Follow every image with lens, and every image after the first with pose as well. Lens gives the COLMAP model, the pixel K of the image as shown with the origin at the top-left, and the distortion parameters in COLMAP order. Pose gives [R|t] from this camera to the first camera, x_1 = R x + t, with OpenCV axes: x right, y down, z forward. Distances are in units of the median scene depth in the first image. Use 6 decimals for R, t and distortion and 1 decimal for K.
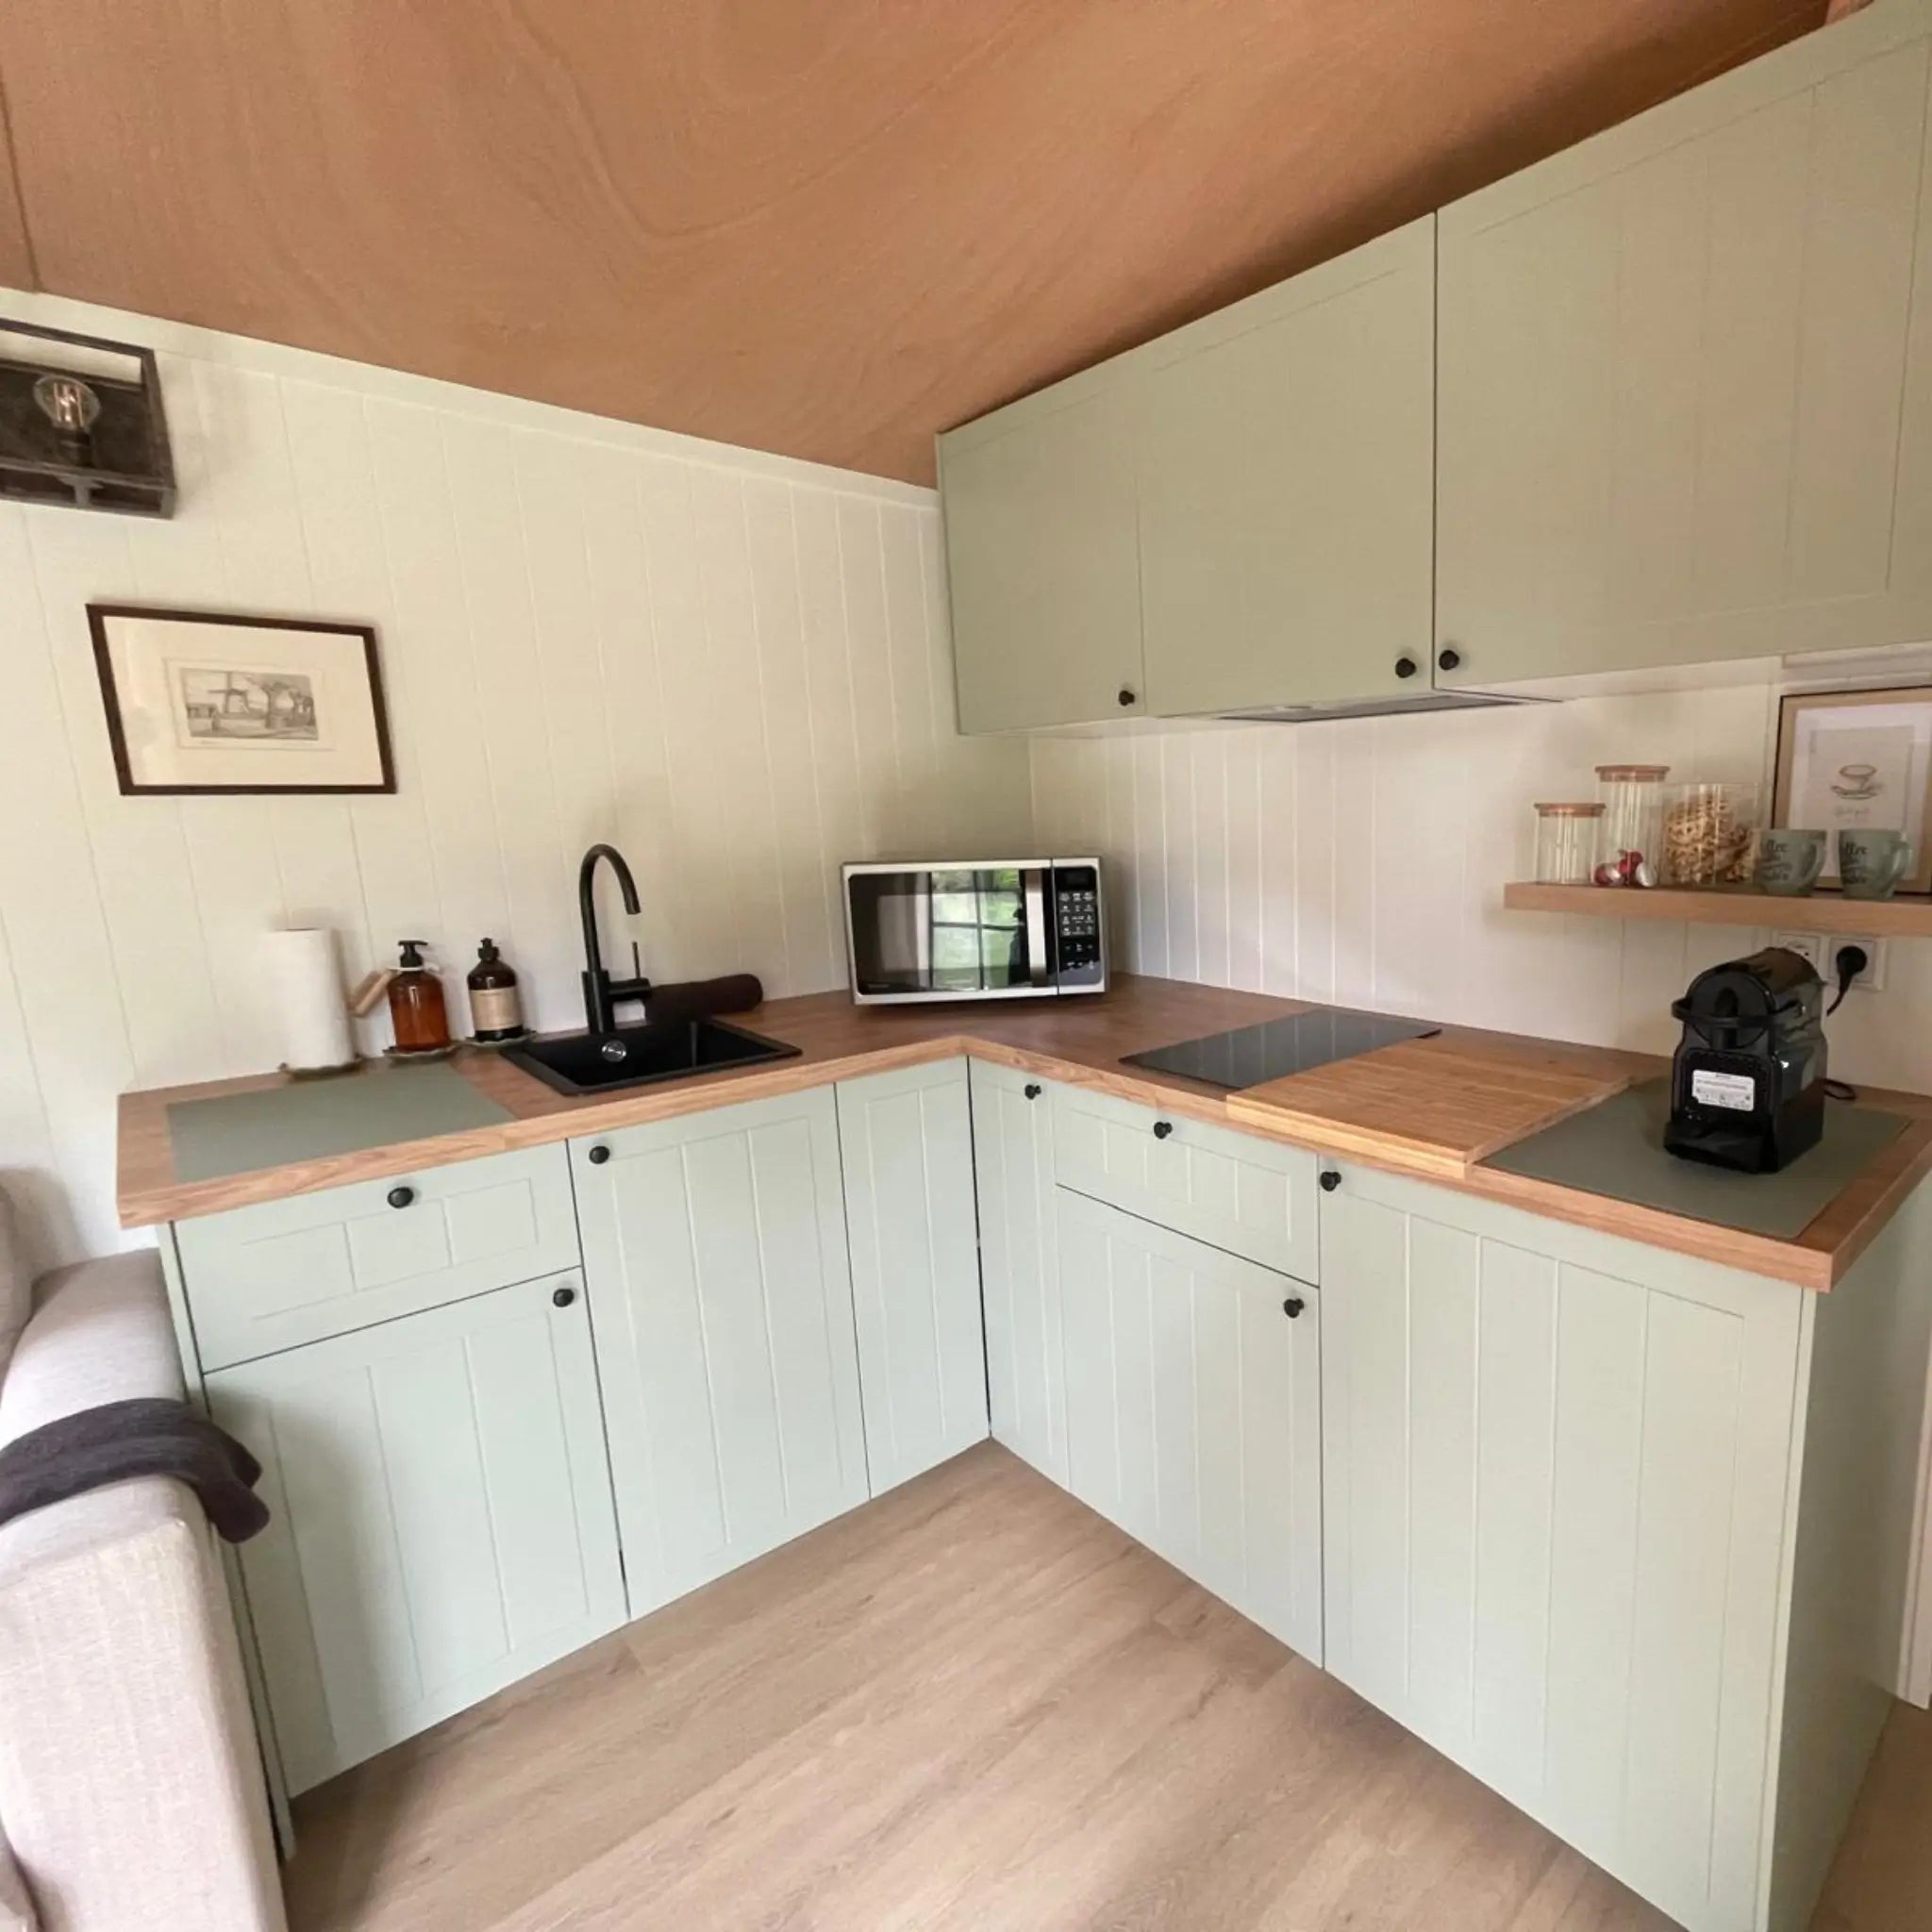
lens RADIAL K [[1054.7, 0, 1245.8], [0, 1054.7, 977.3], [0, 0, 1]] dist [-0.000937, 0.000842]
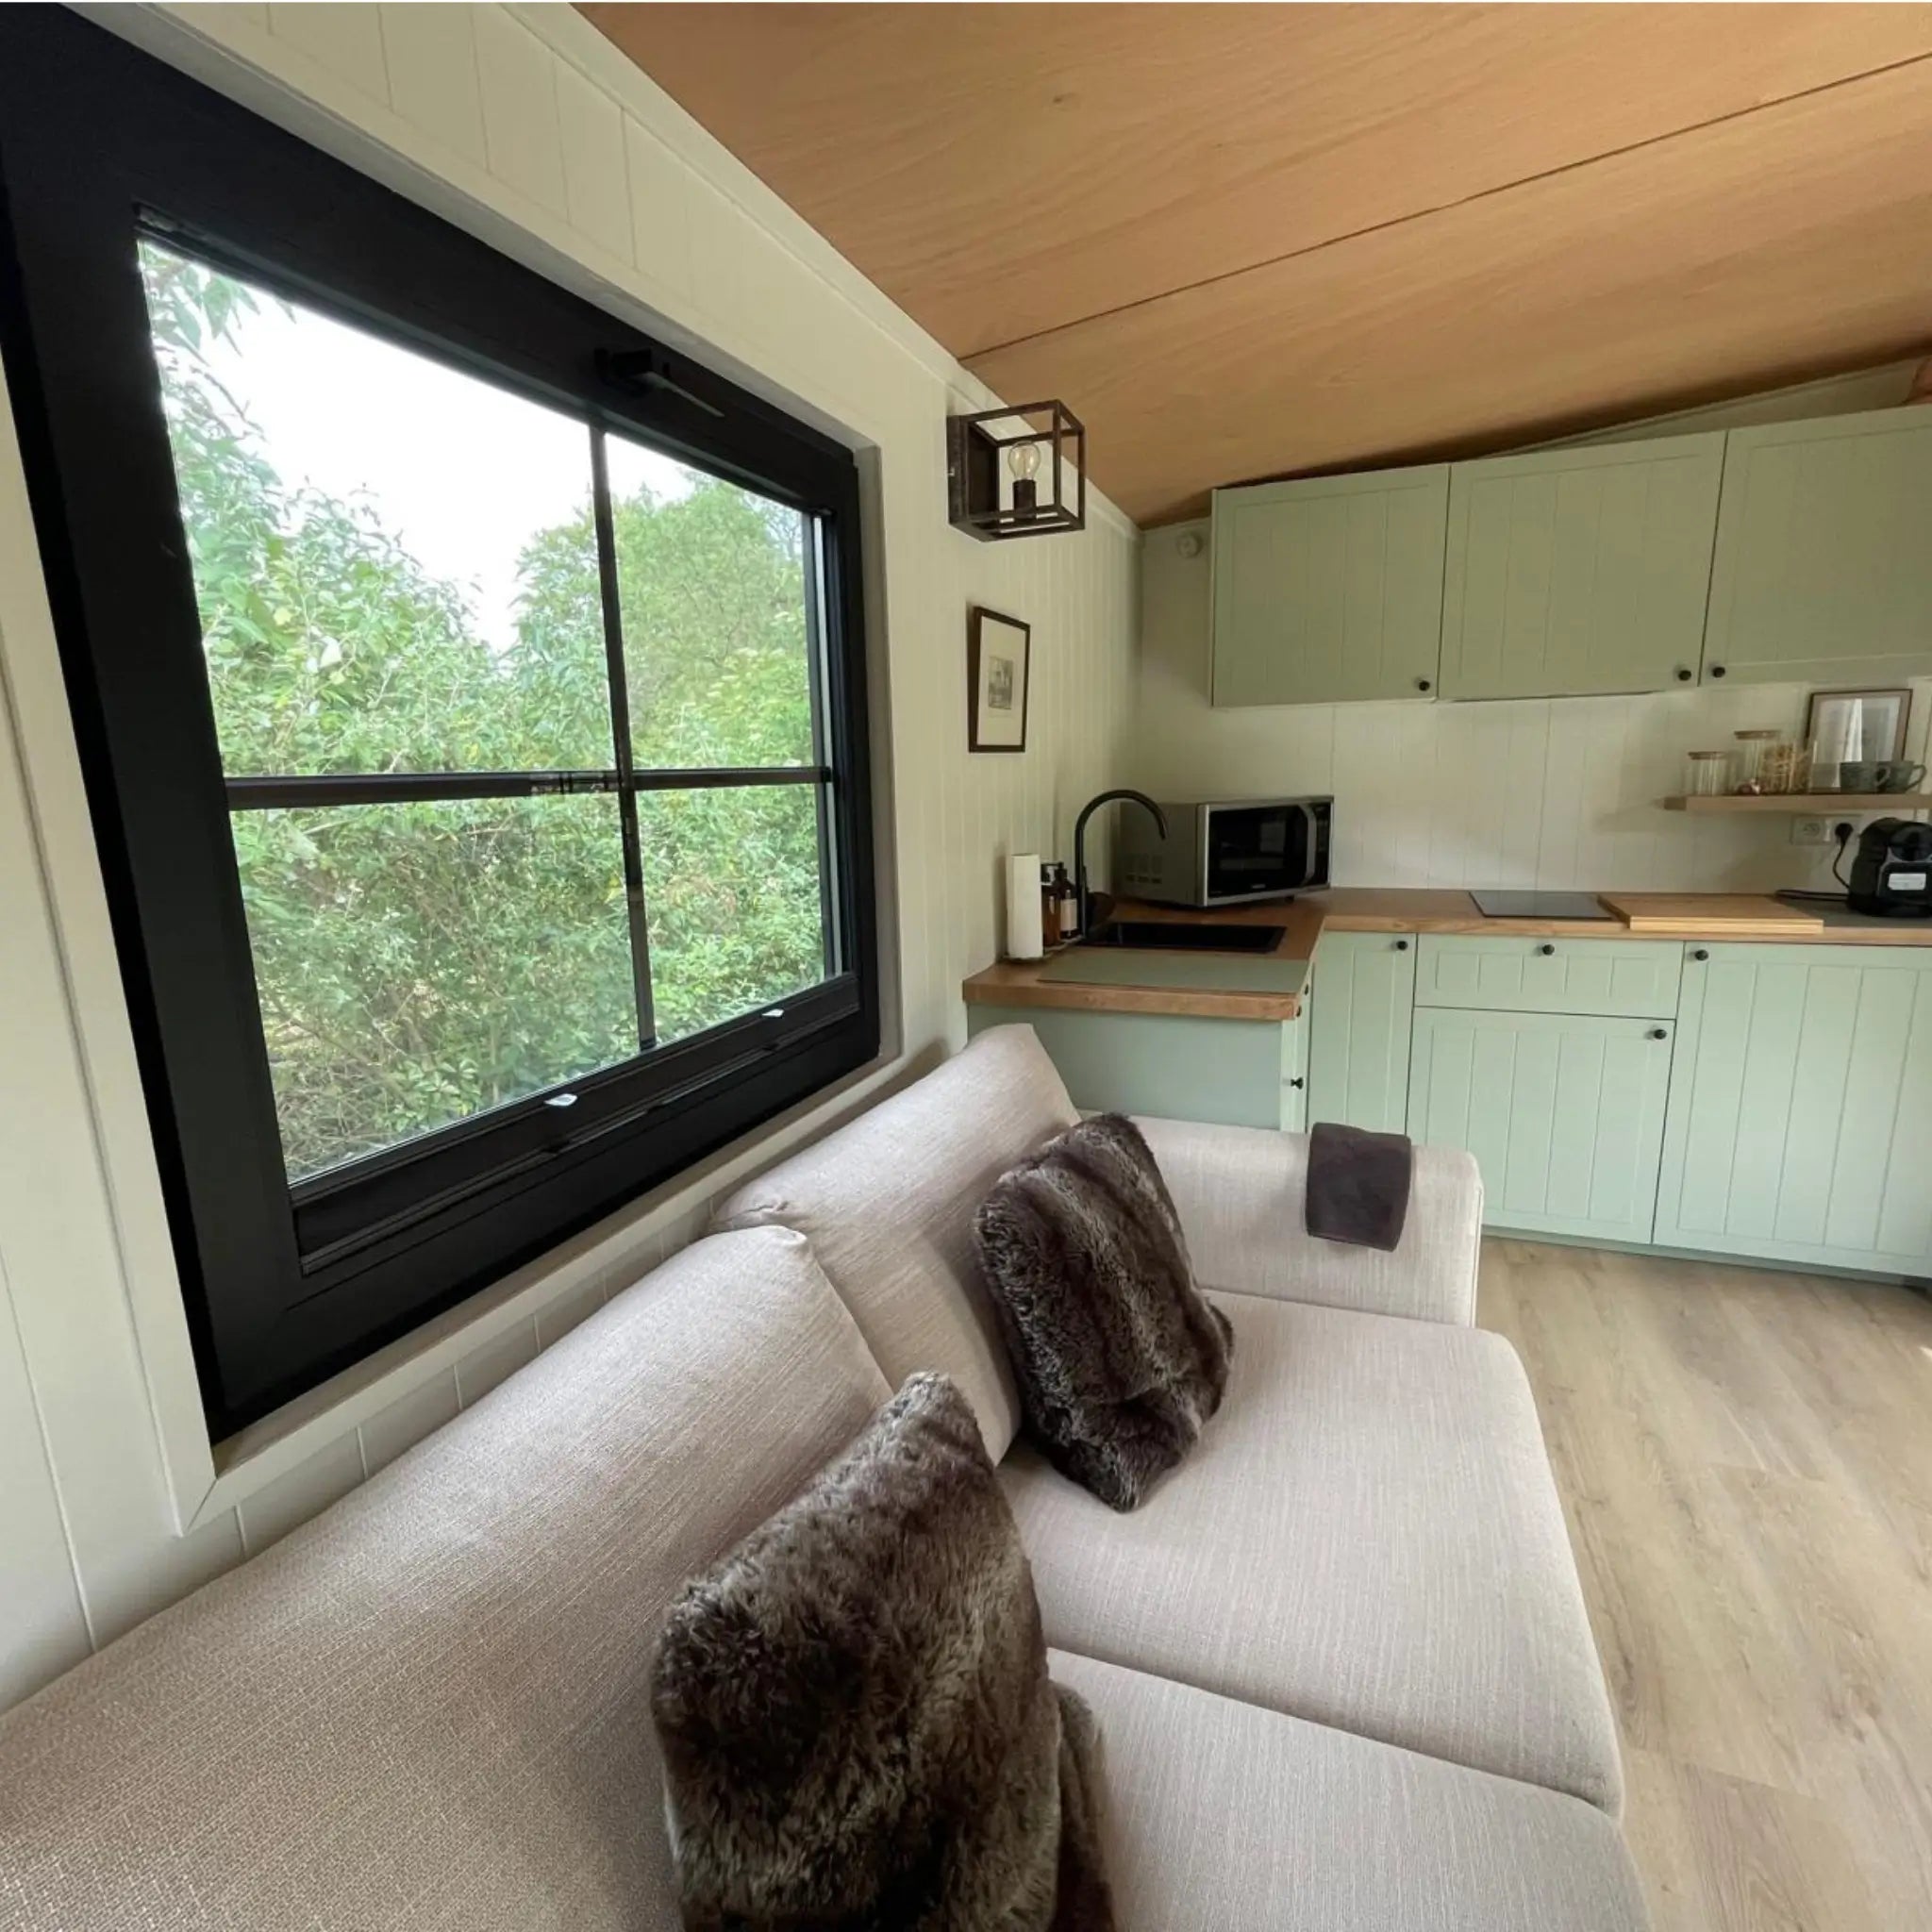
lens RADIAL K [[1048.6, 0, 950.4], [0, 1048.6, 974.9], [0, 0, 1]] dist [-0.001023, 0.000760]
pose [[0.931131, -0.081914, 0.355367, -1.540972], [0.074529, 0.996624, 0.034446, 0.056596], [-0.356989, -0.005589, 0.934092, -0.208905]]
